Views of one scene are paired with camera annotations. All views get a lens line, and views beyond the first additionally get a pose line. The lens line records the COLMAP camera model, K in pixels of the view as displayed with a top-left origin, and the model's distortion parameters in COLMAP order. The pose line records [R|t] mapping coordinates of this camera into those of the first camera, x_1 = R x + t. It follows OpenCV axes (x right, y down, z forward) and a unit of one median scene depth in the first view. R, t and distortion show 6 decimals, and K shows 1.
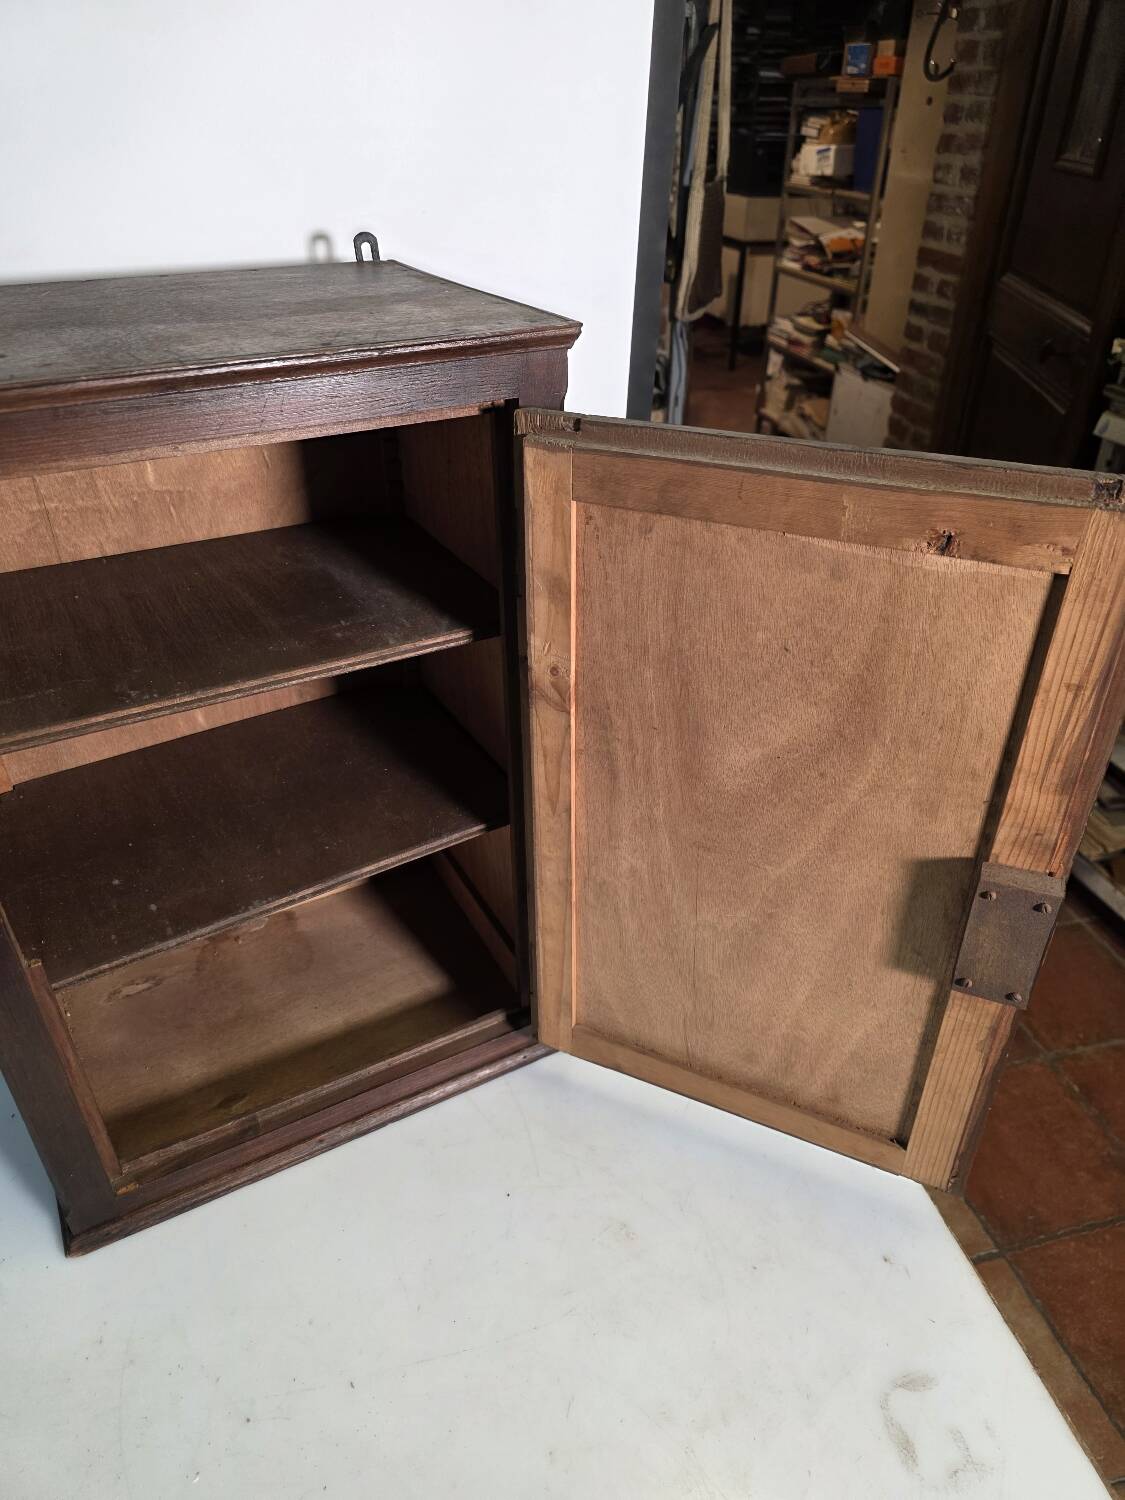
lens RADIAL K [[983.8, 0, 550.6], [0, 983.8, 750.4], [0, 0, 1]] dist [0.026528, -0.025289]
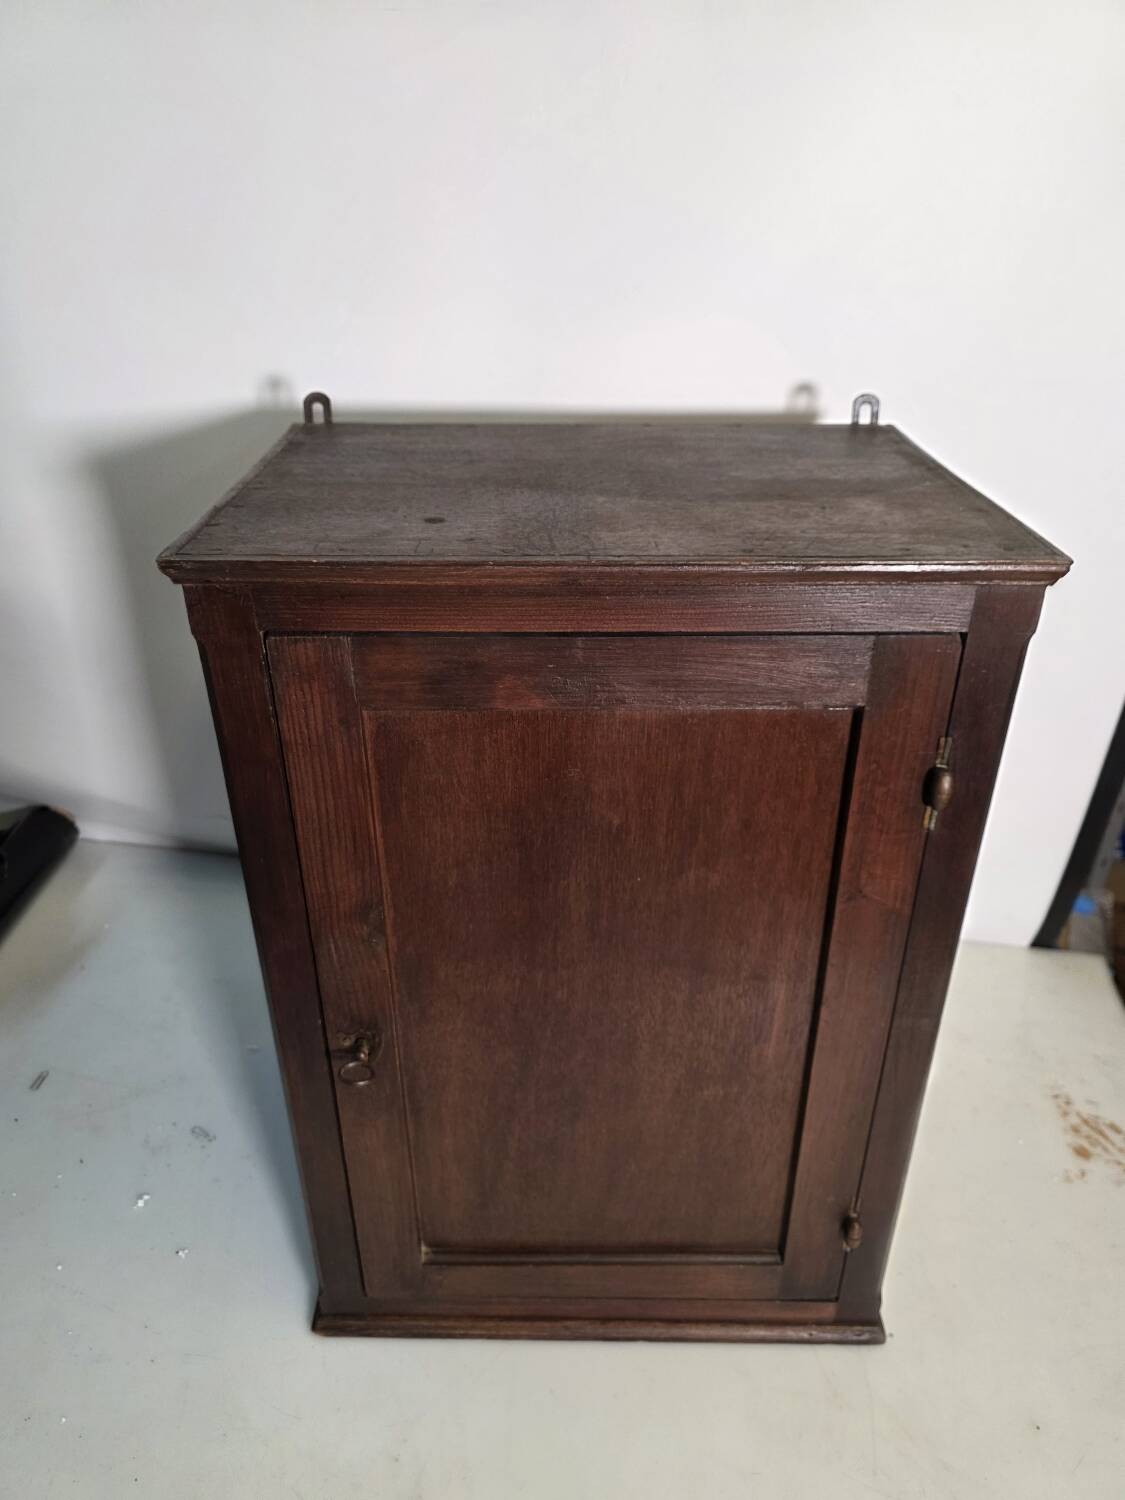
lens RADIAL K [[983.8, 0, 568.7], [0, 983.8, 754.8], [0, 0, 1]] dist [0.026528, -0.025289]
pose [[0.876288, 0.237063, -0.419428, 0.033740], [-0.264629, 0.964319, -0.007837, -0.119957], [0.402605, 0.117861, 0.907755, 0.092397]]
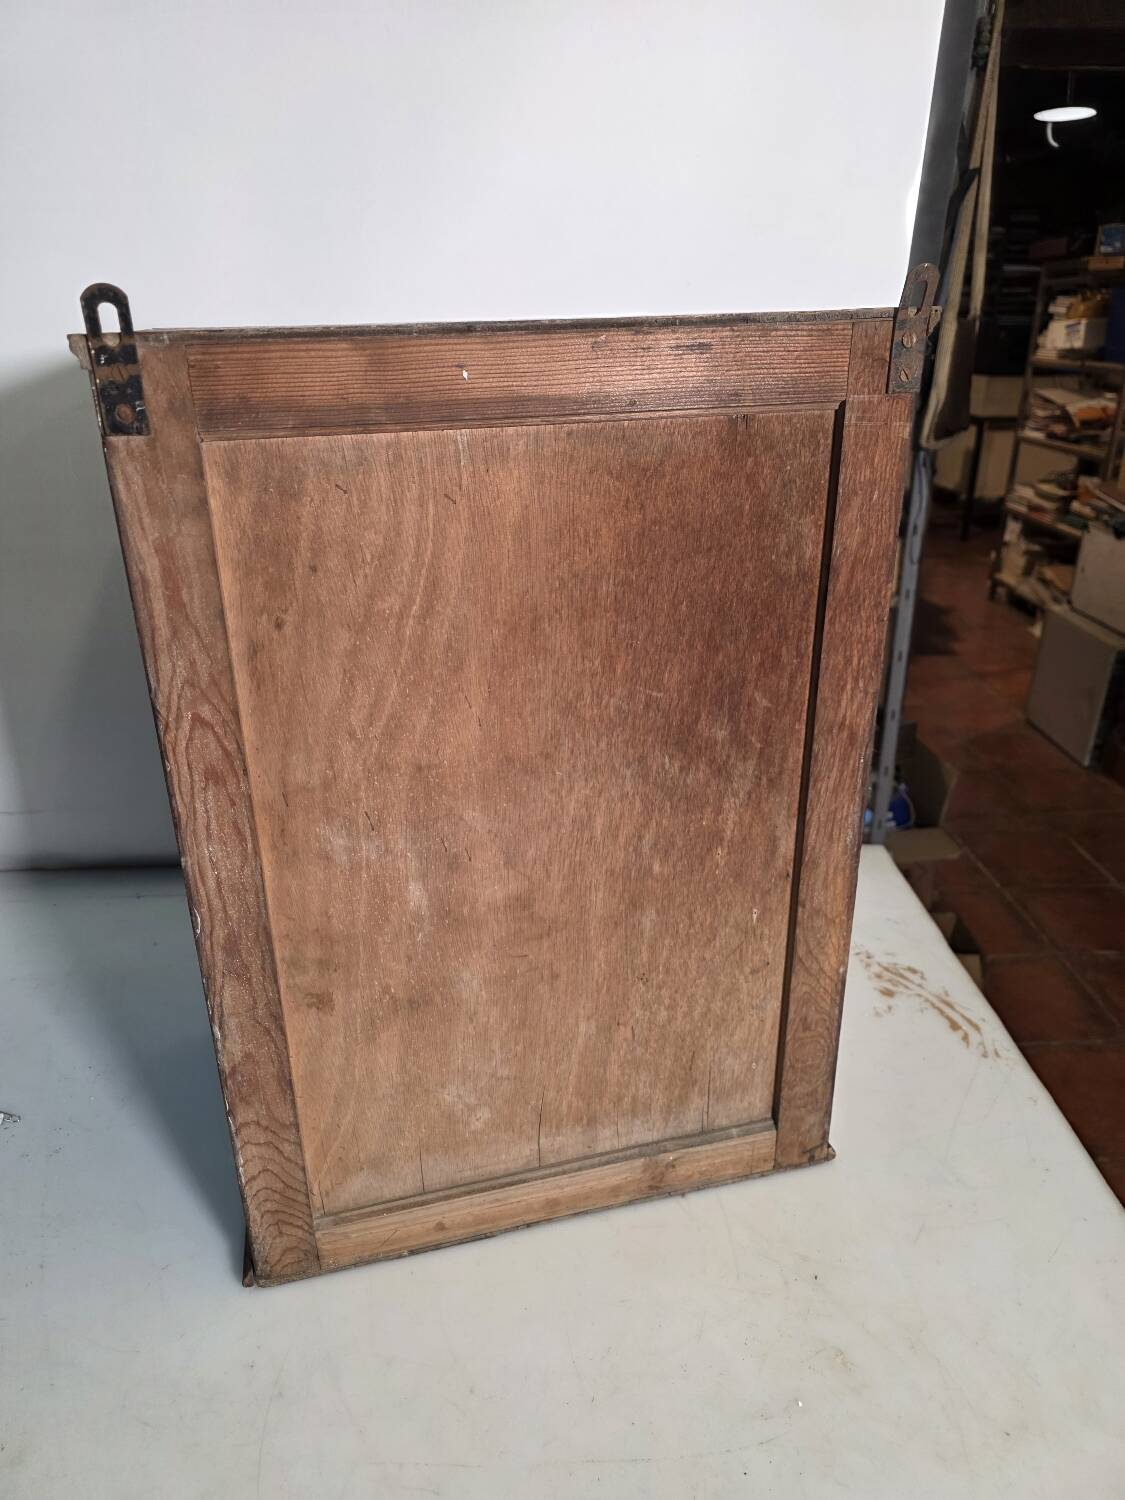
lens RADIAL K [[983.8, 0, 548.5], [0, 983.8, 744.0], [0, 0, 1]] dist [0.026528, -0.025289]
pose [[0.975949, 0.070010, -0.206452, -0.027849], [-0.103895, 0.981933, -0.158155, 0.127249], [0.191649, 0.175801, 0.965590, 0.051483]]
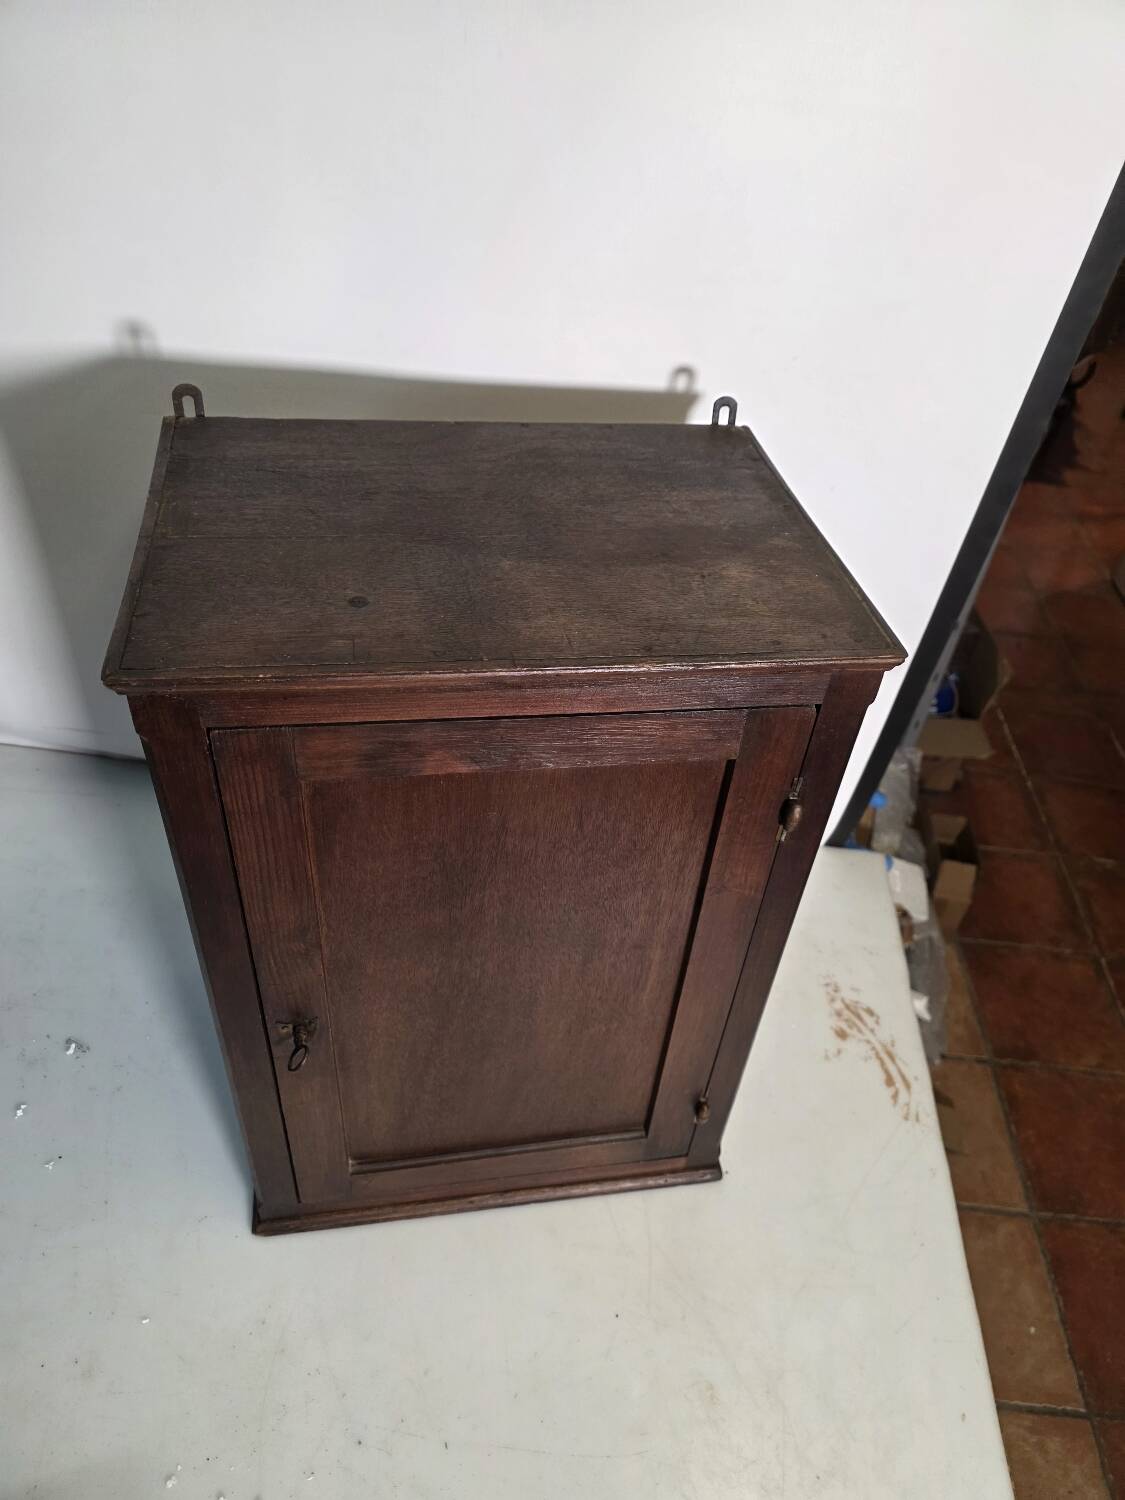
lens RADIAL K [[983.8, 0, 571.3], [0, 983.8, 762.4], [0, 0, 1]] dist [0.026528, -0.025289]
pose [[0.943554, 0.272928, -0.187663, -0.050649], [-0.247496, 0.957496, 0.148147, -0.284276], [0.220120, -0.093339, 0.970997, -0.023445]]
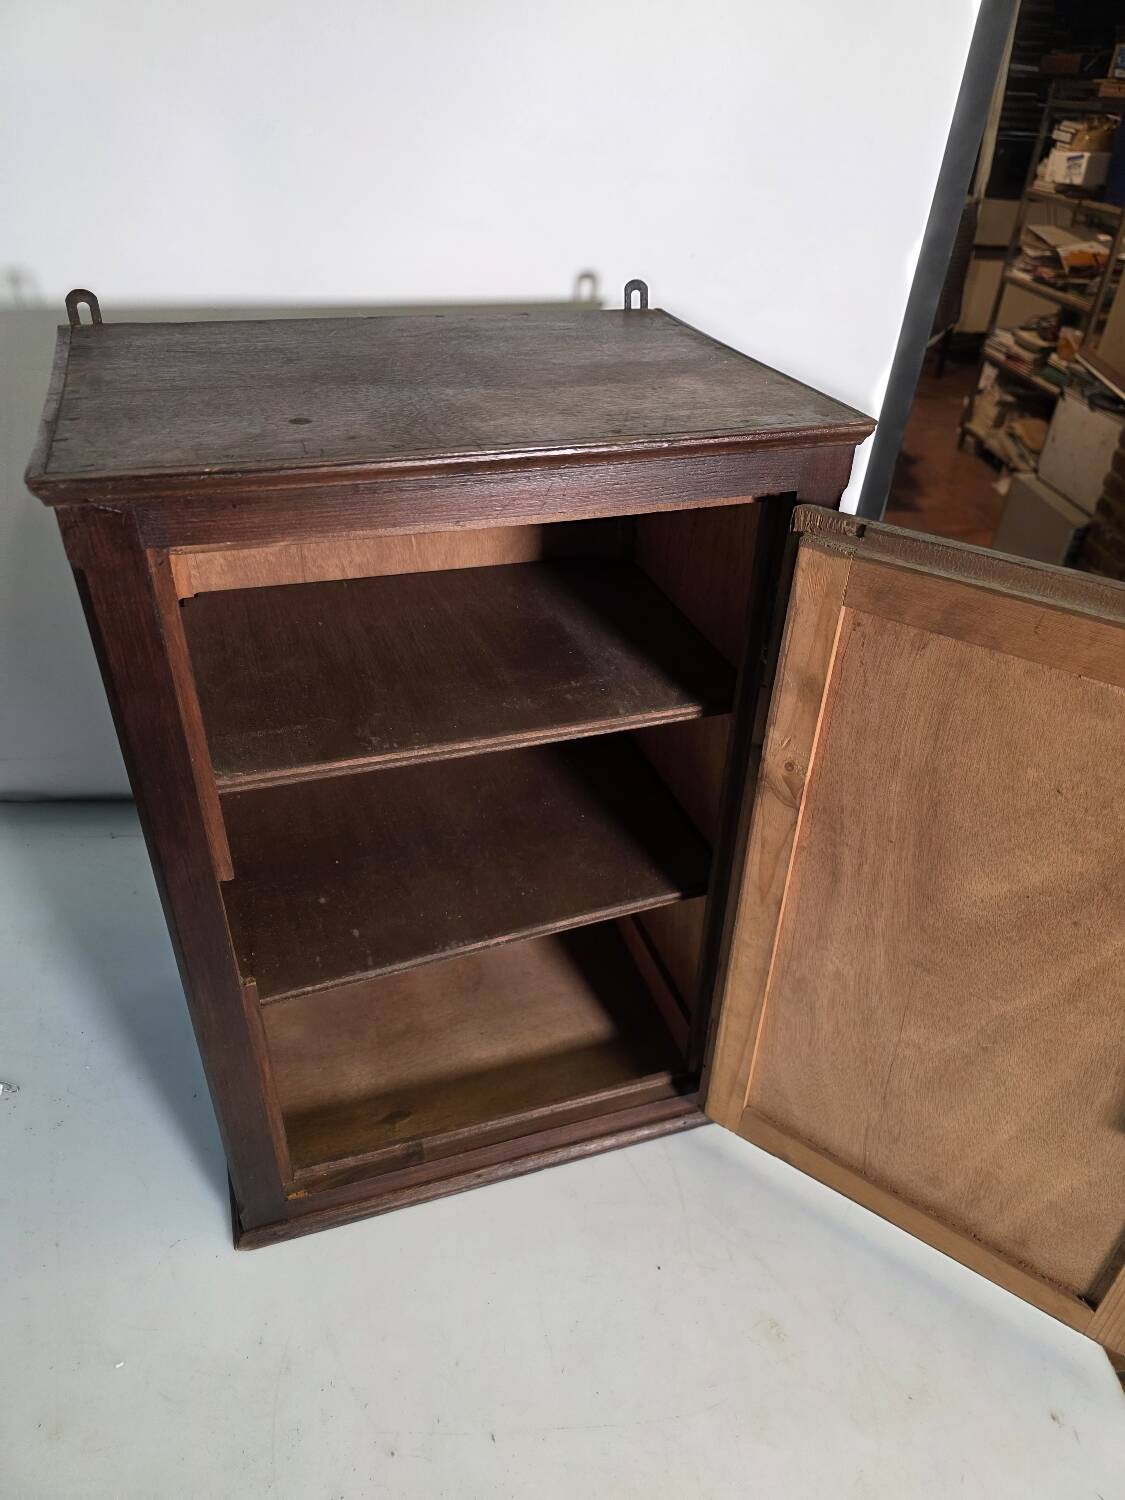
lens RADIAL K [[983.8, 0, 561.4], [0, 983.8, 747.2], [0, 0, 1]] dist [0.026528, -0.025289]
pose [[0.983696, 0.127203, -0.127125, -0.077213], [-0.125161, 0.991847, 0.023955, -0.076297], [0.129135, -0.007653, 0.991597, 0.010045]]
